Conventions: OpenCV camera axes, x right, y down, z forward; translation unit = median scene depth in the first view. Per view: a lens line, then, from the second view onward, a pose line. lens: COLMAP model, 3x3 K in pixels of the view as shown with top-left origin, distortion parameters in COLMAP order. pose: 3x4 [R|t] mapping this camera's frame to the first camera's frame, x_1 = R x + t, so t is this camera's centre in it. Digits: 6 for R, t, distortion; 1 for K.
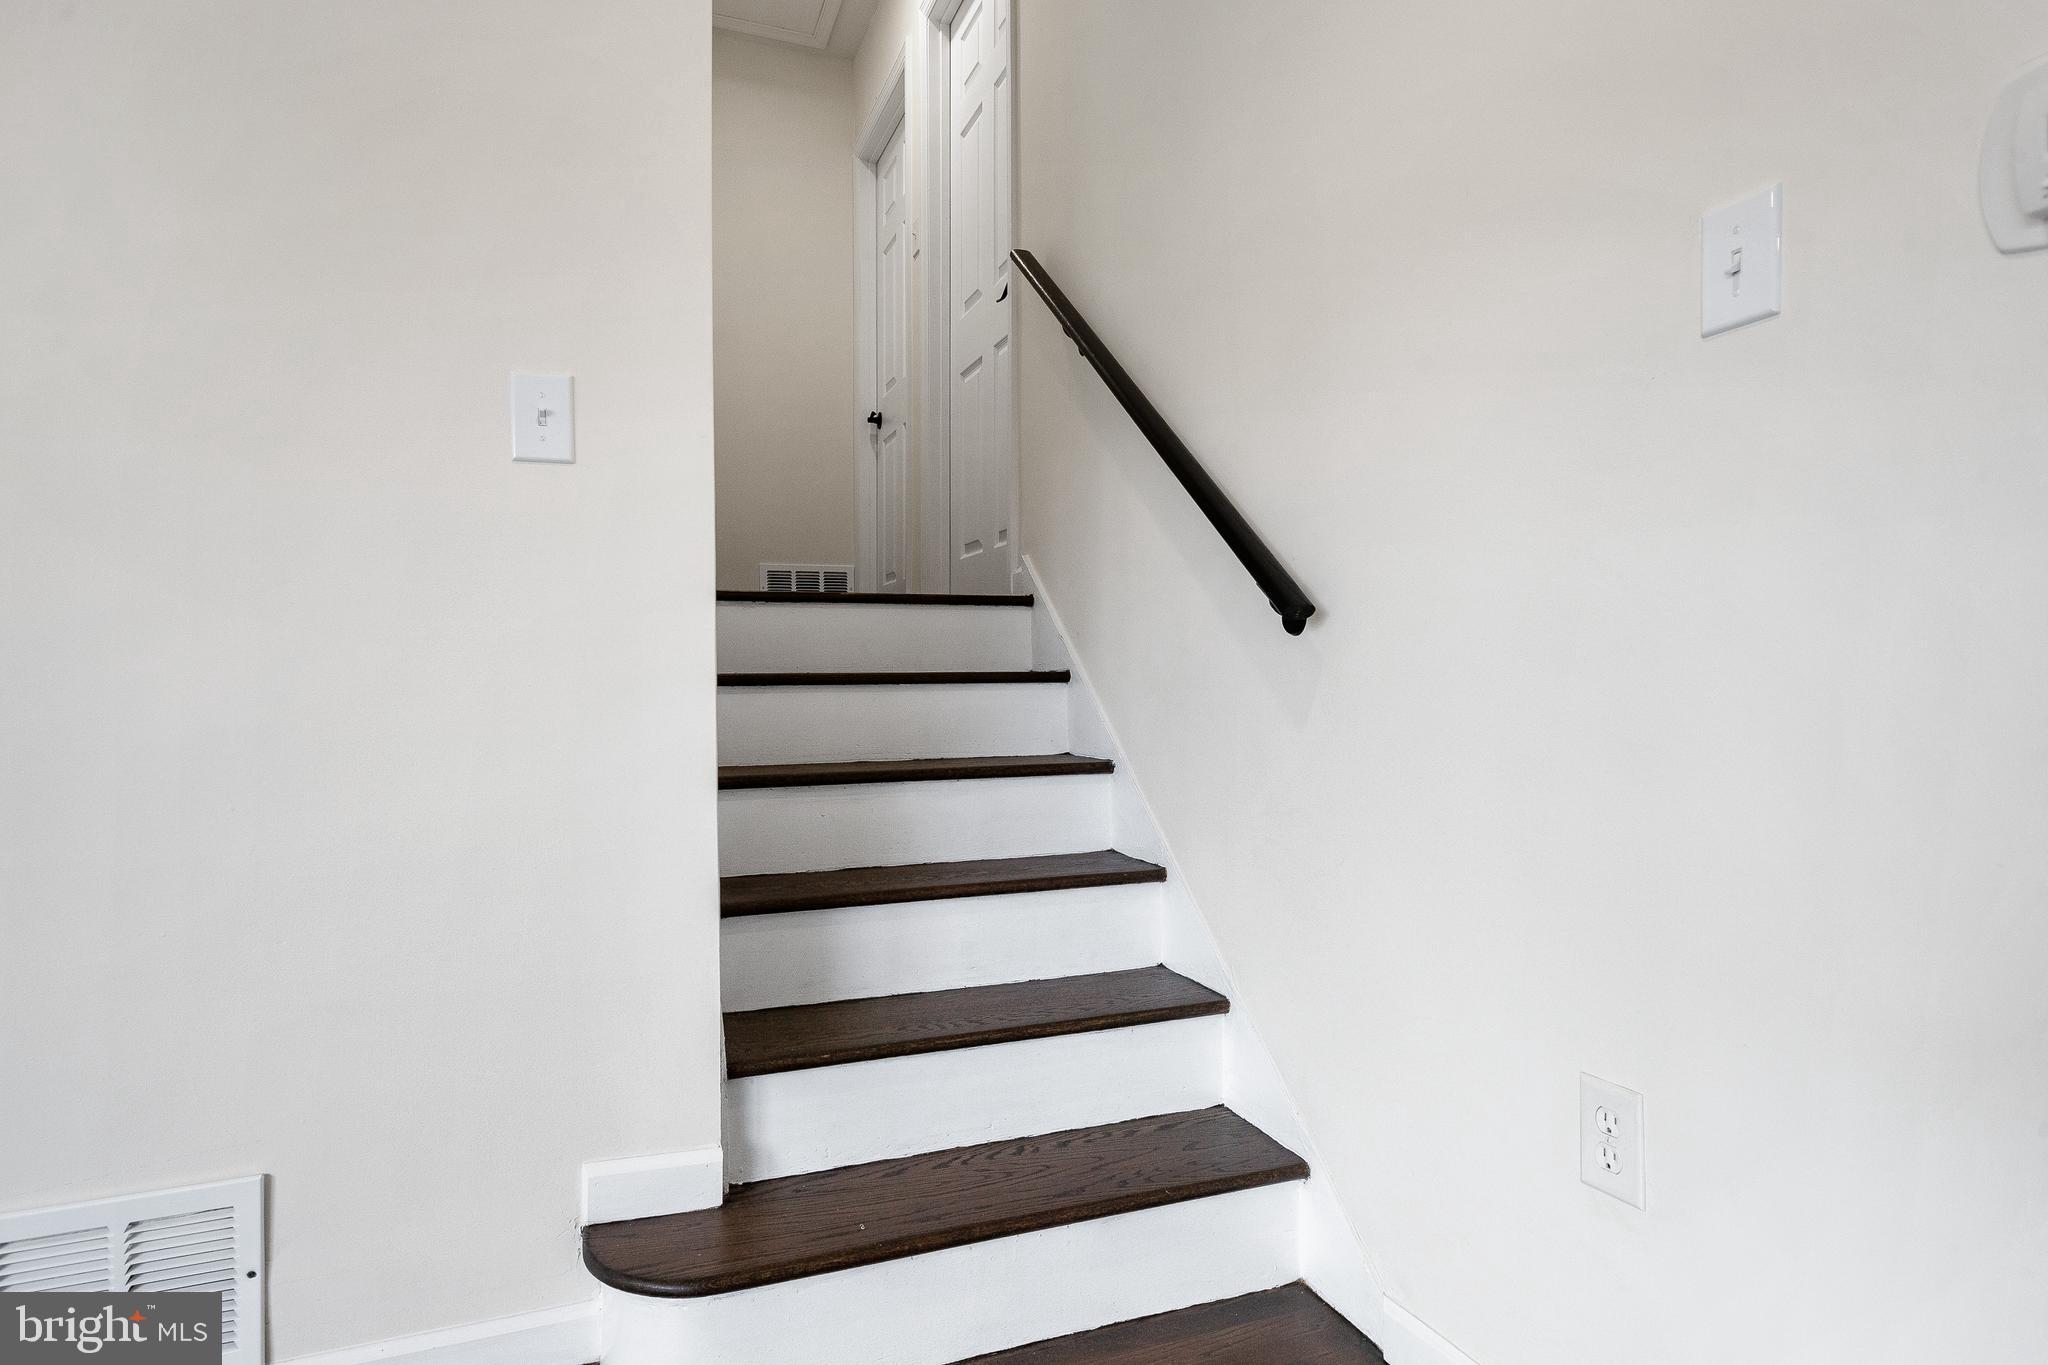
lens RADIAL K [[1134.4, 0, 1009.7], [0, 1134.4, 694.5], [0, 0, 1]] dist [0.006684, 0.005323]
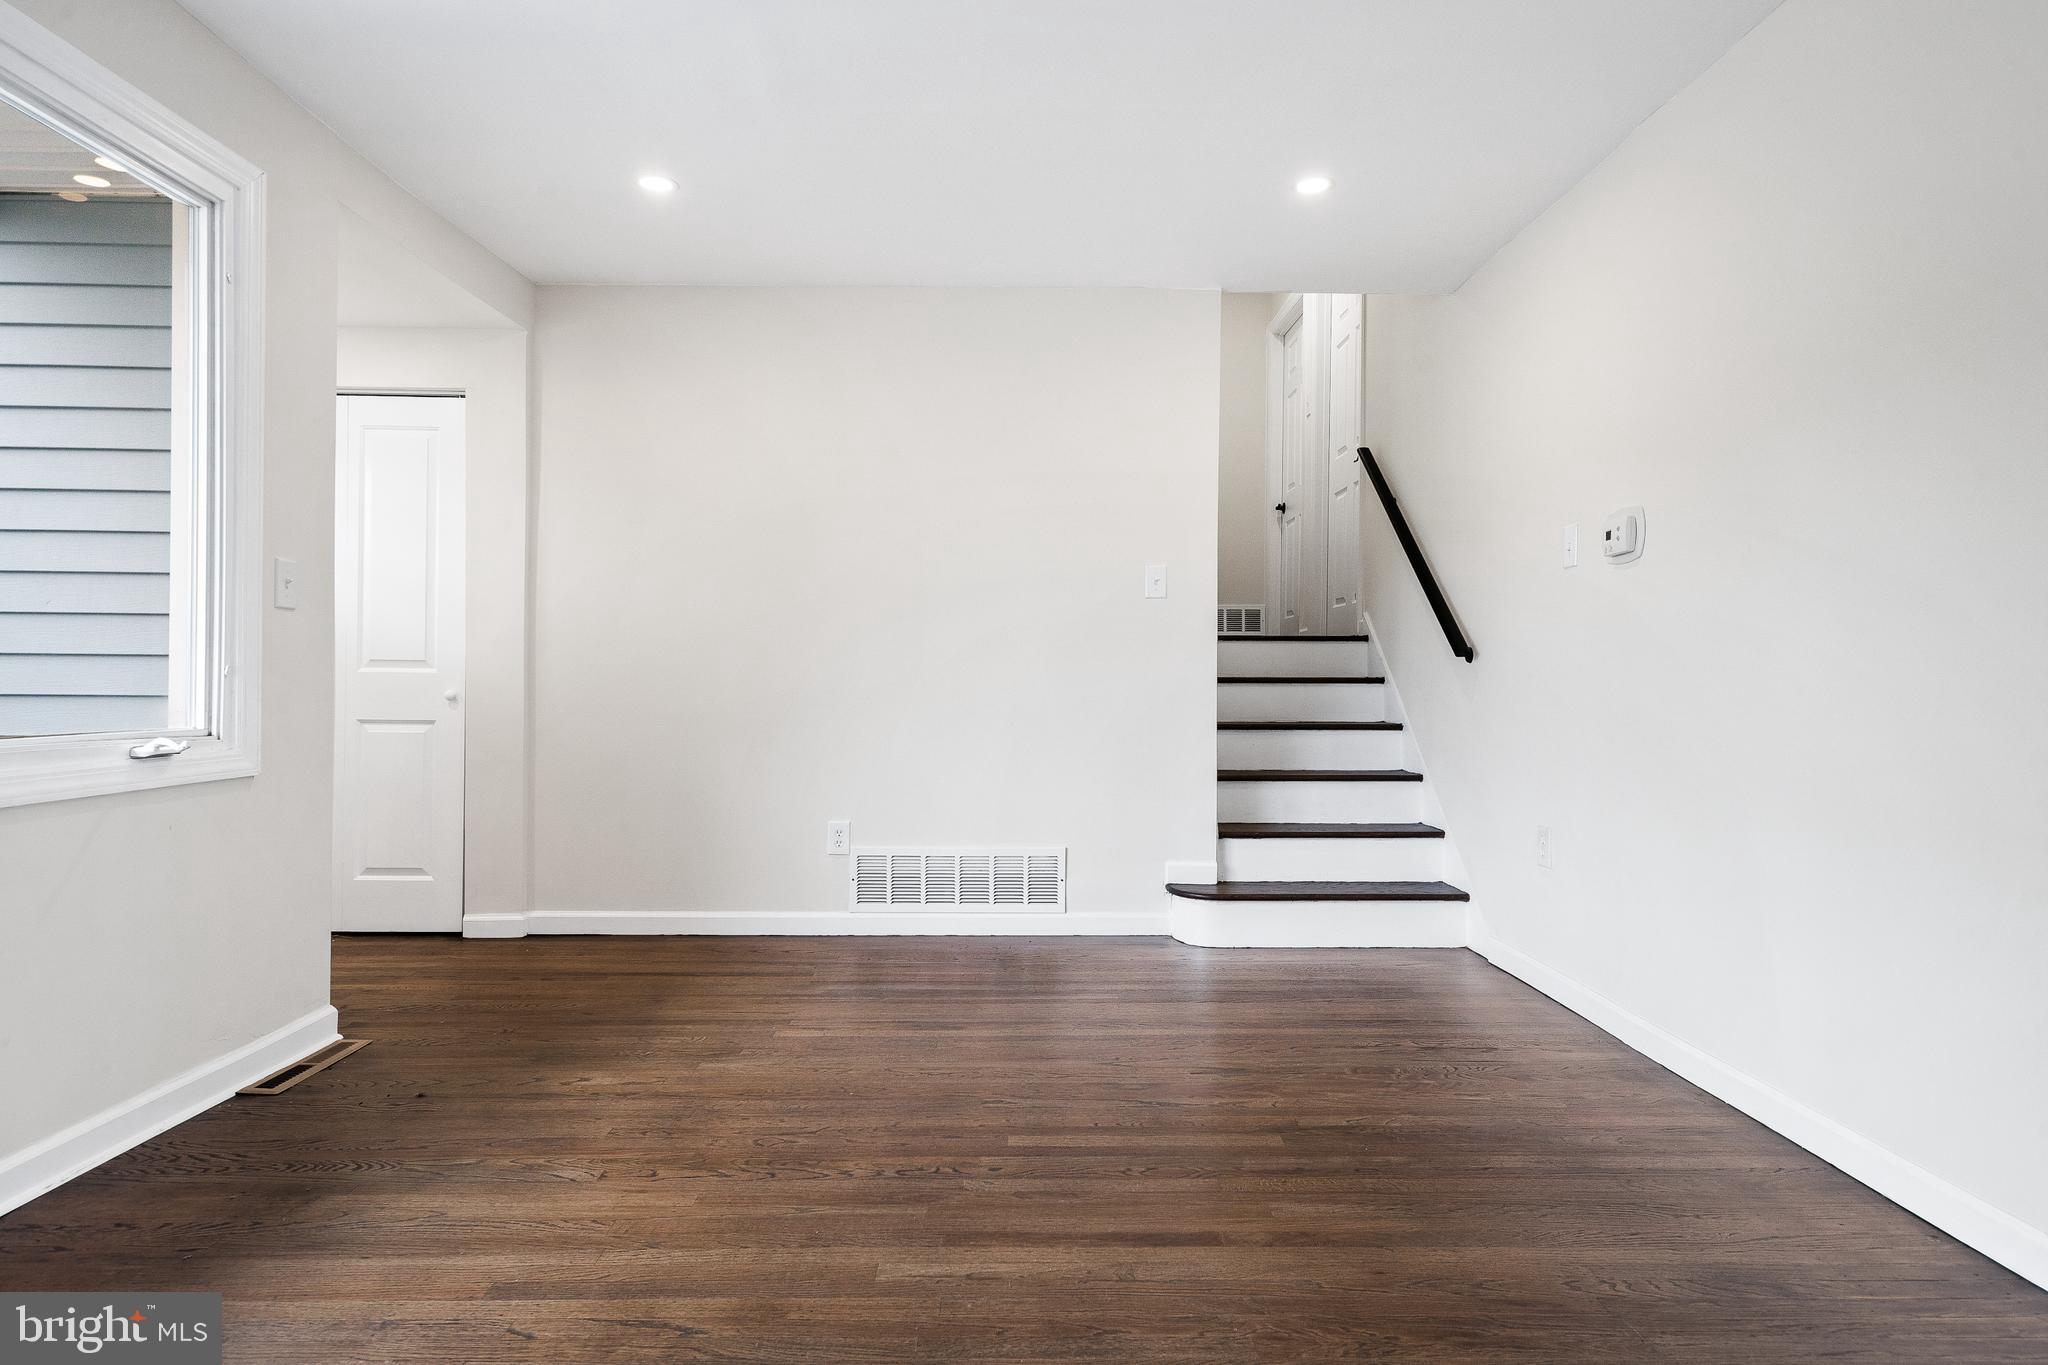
lens RADIAL K [[1134.4, 0, 1019.9], [0, 1134.4, 676.1], [0, 0, 1]] dist [0.006684, 0.005323]
pose [[0.942815, 0.010657, -0.333147, 0.101710], [-0.016538, 0.999753, -0.014822, 0.013572], [0.332907, 0.019484, 0.942758, -0.909191]]
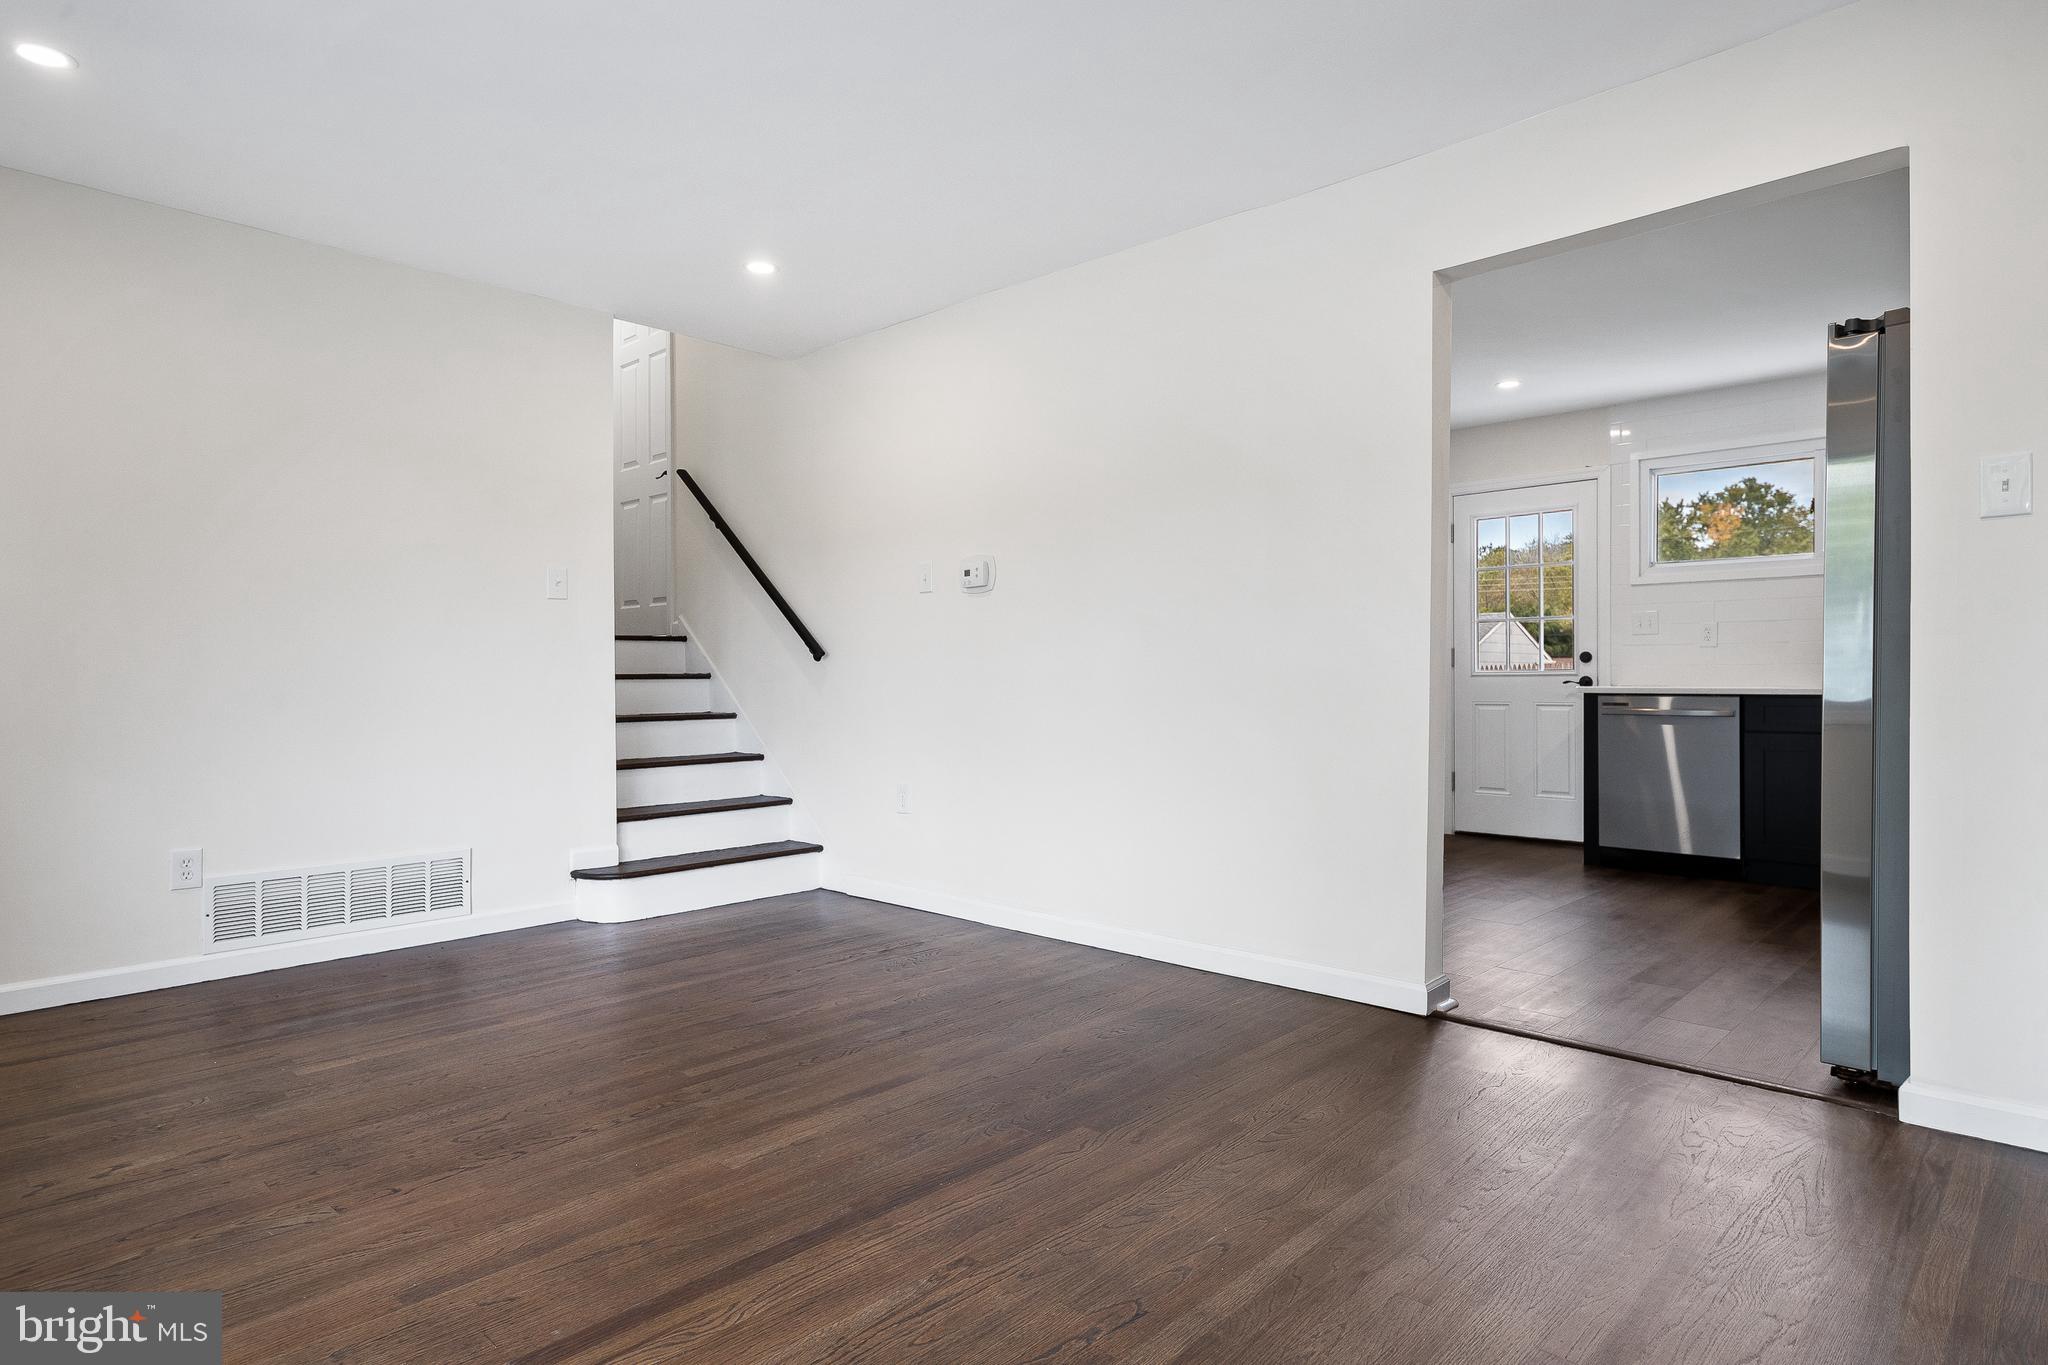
lens RADIAL K [[1134.4, 0, 1019.7], [0, 1134.4, 689.3], [0, 0, 1]] dist [0.006684, 0.005323]
pose [[0.897771, -0.001908, 0.440458, -0.345251], [0.003225, 0.999992, -0.002241, 0.015509], [-0.440450, 0.003432, 0.897771, -1.117748]]
